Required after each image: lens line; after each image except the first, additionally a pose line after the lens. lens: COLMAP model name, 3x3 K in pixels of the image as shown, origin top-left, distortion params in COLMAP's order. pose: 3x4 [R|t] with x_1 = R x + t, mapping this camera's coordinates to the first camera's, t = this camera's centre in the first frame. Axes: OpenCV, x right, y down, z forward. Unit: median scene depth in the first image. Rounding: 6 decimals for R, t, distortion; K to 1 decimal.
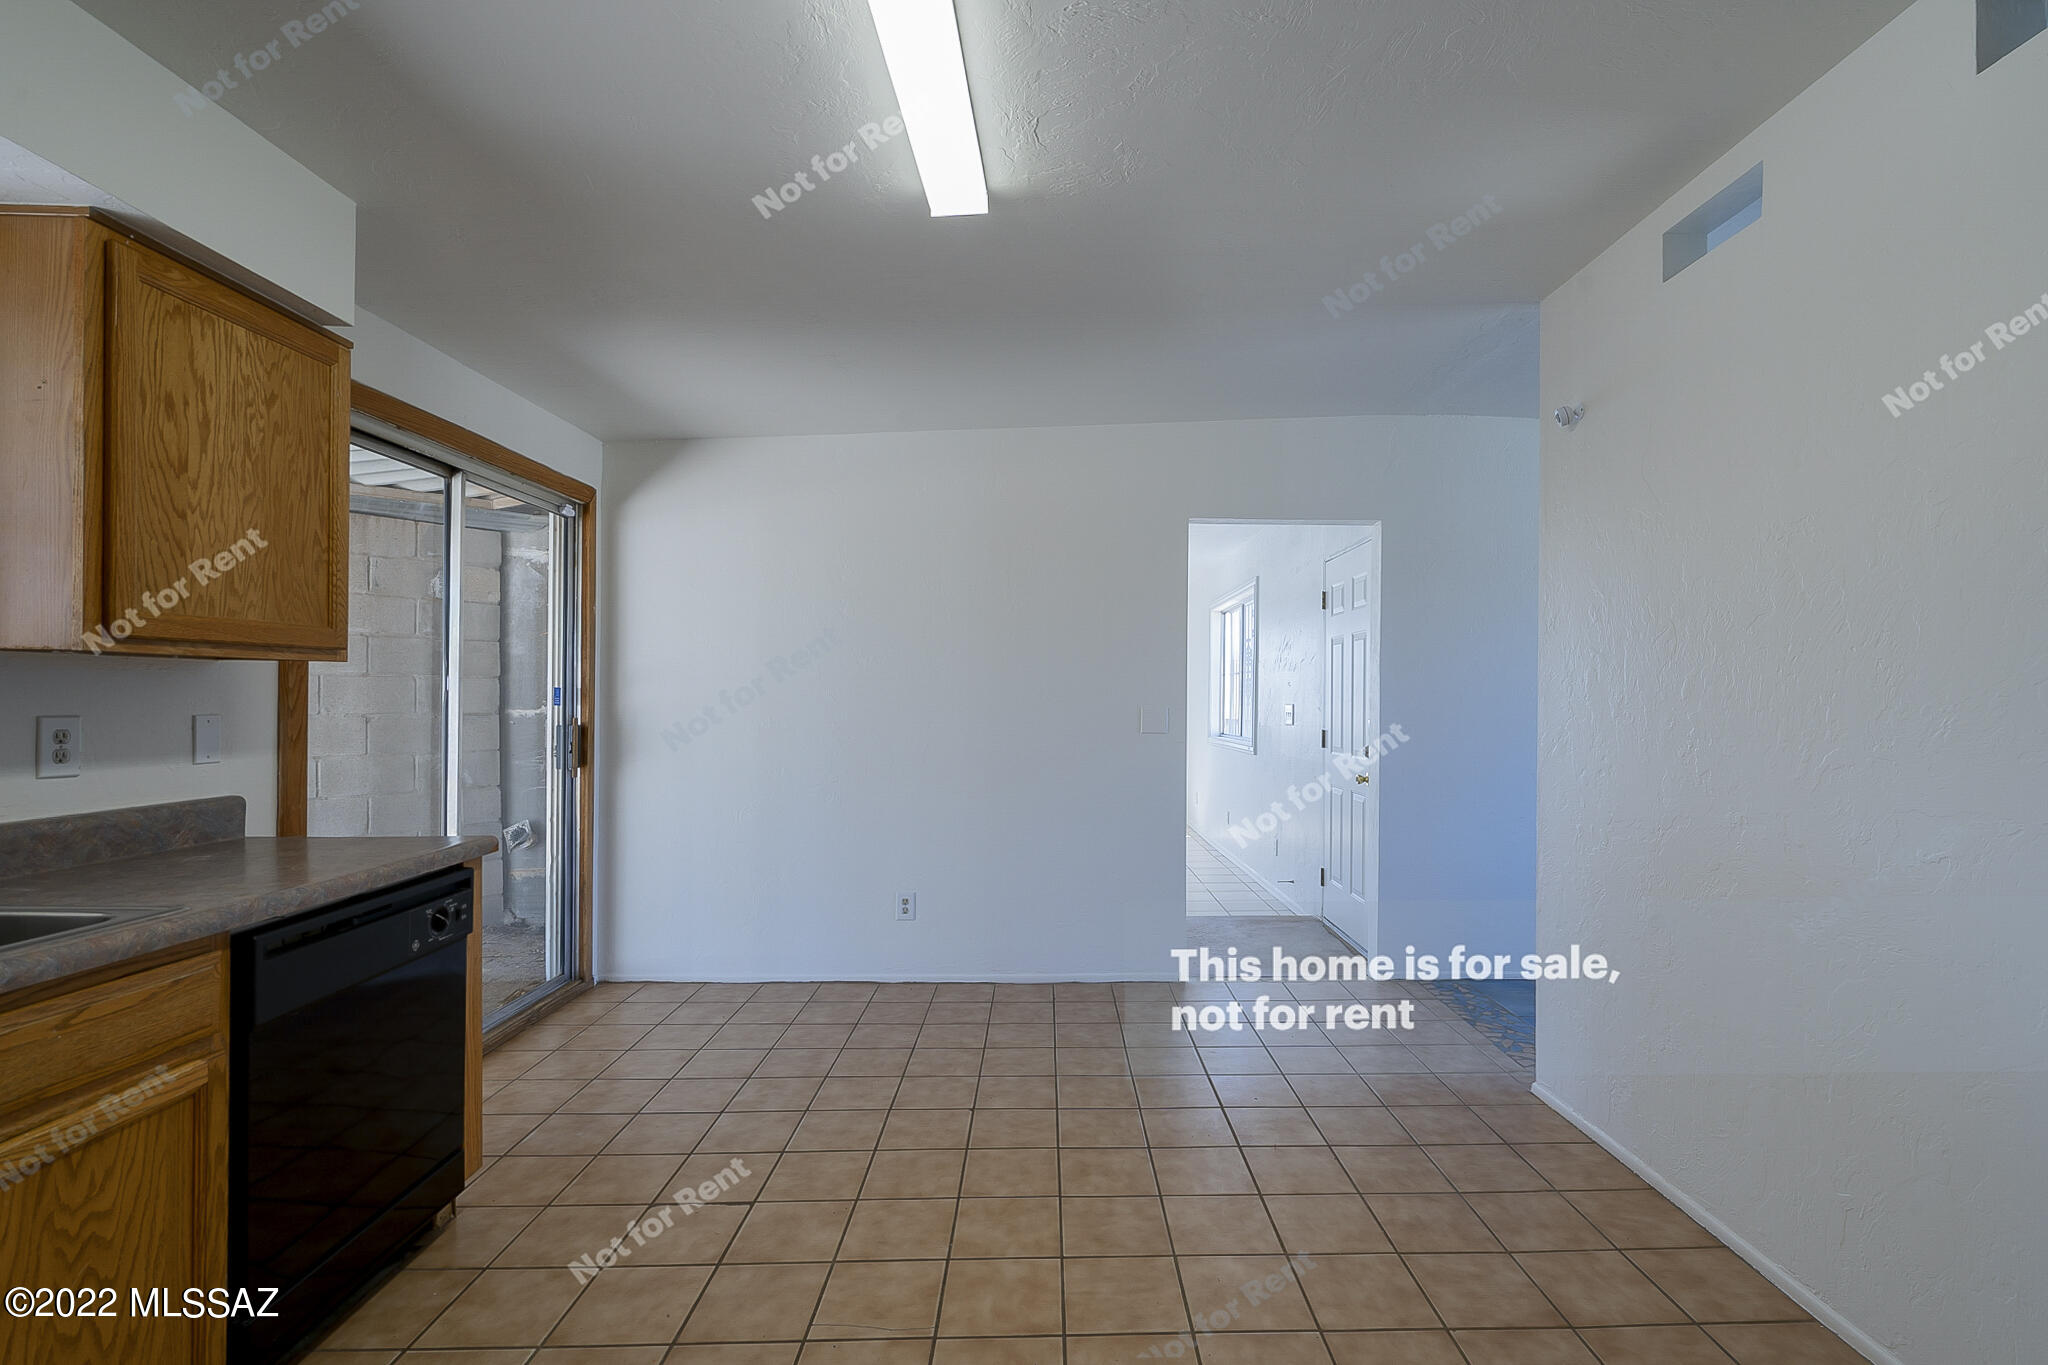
lens RADIAL K [[918.4, 0, 1028.4], [0, 918.4, 693.0], [0, 0, 1]] dist [-0.001619, 0.000238]
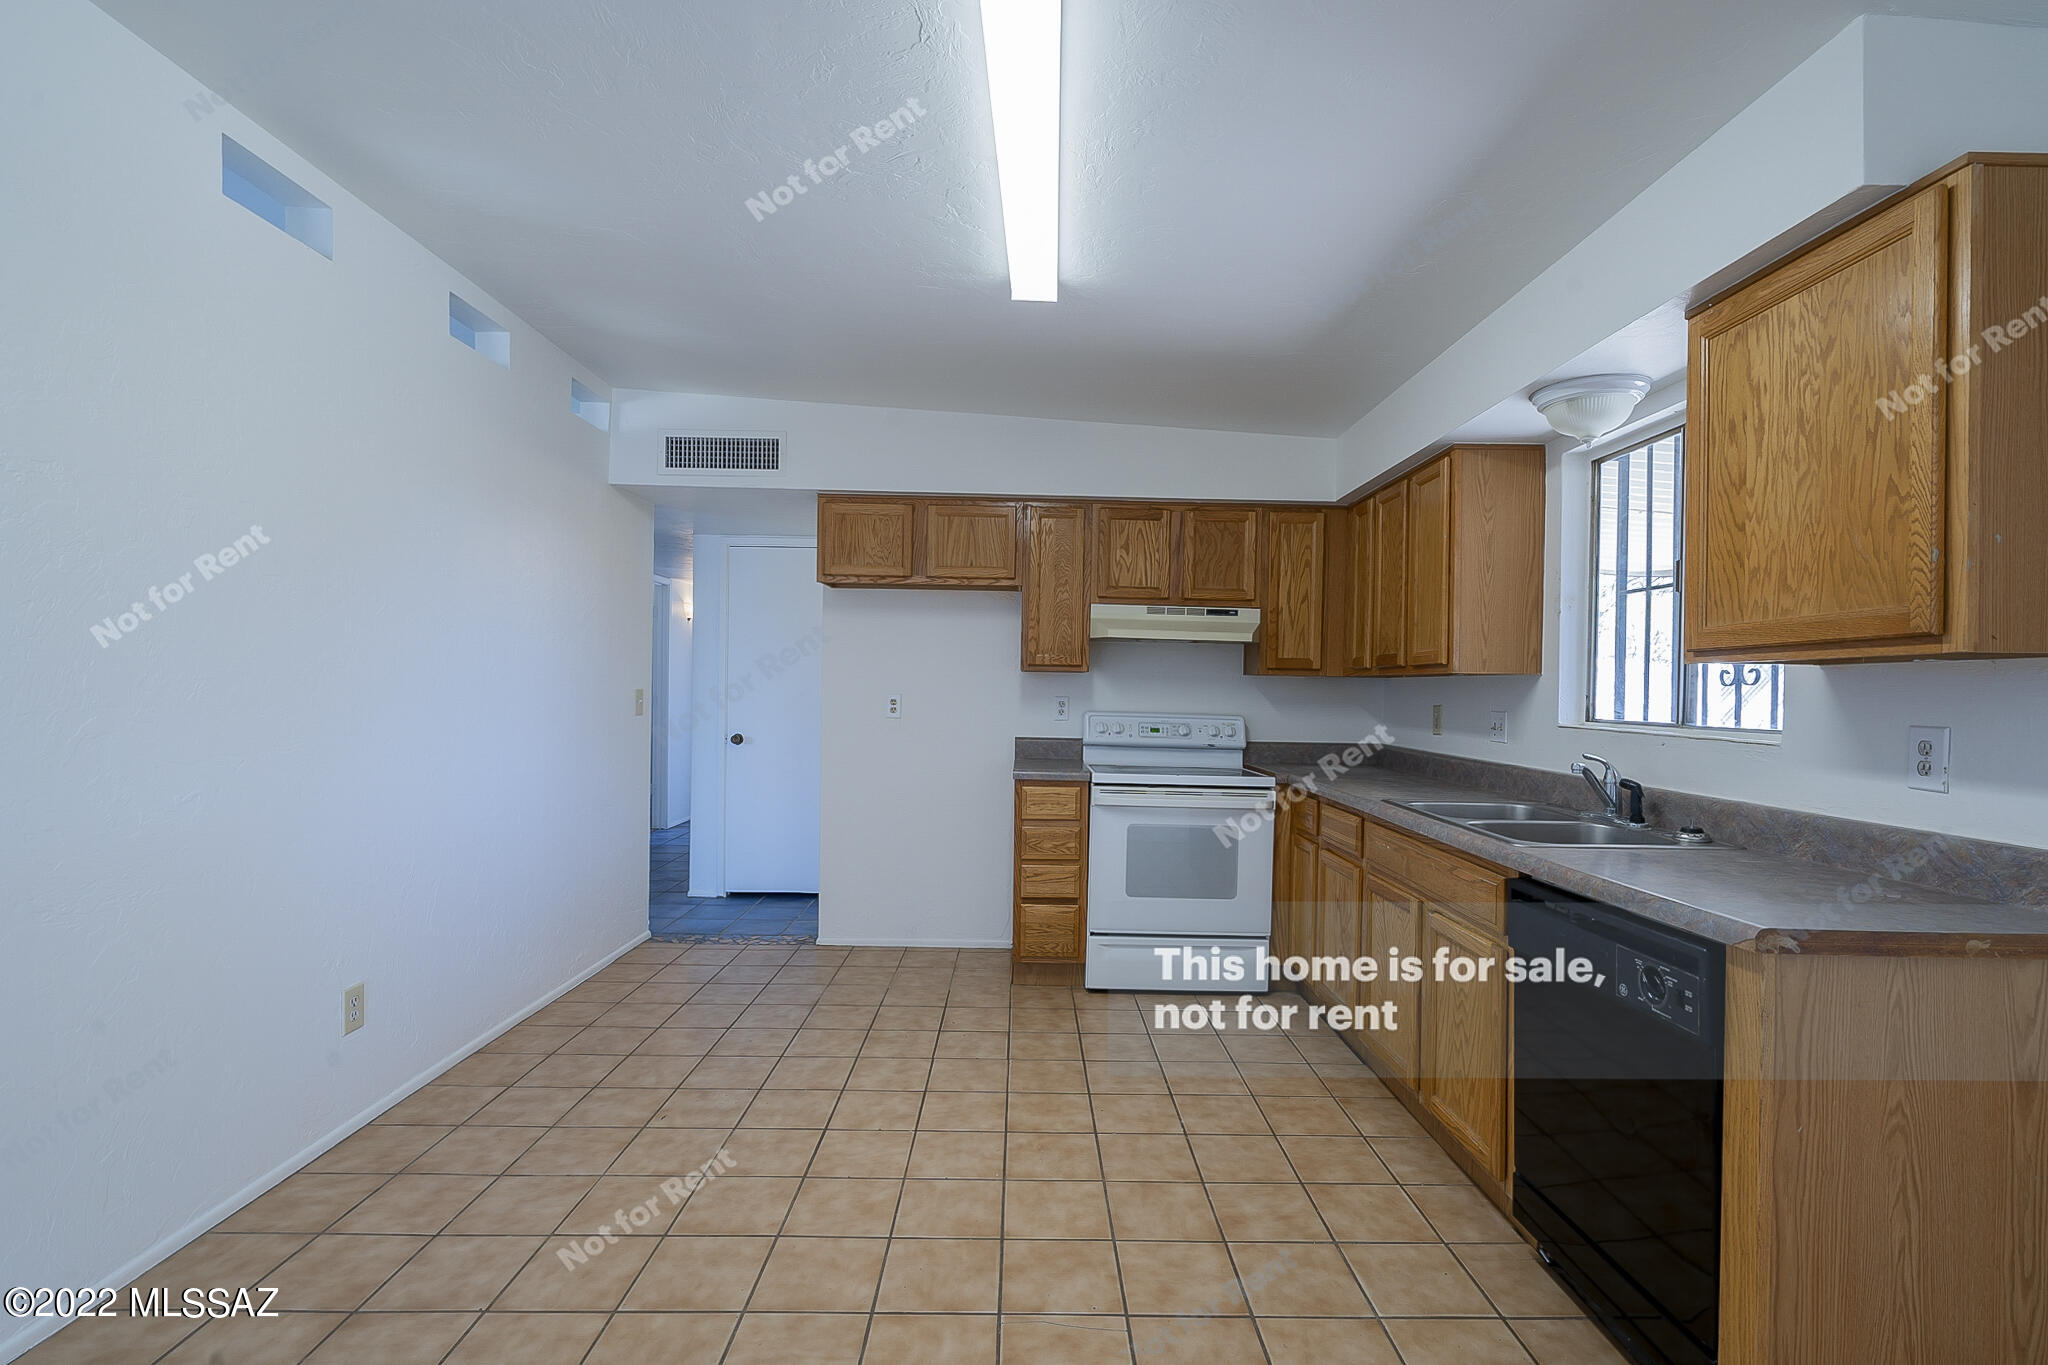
lens RADIAL K [[918.4, 0, 1029.8], [0, 918.4, 687.8], [0, 0, 1]] dist [-0.001619, 0.000238]
pose [[-0.999500, -0.022463, -0.022265, -0.093728], [-0.022300, 0.999723, -0.007539, 0.012724], [0.022428, -0.007039, -0.999724, 1.956420]]
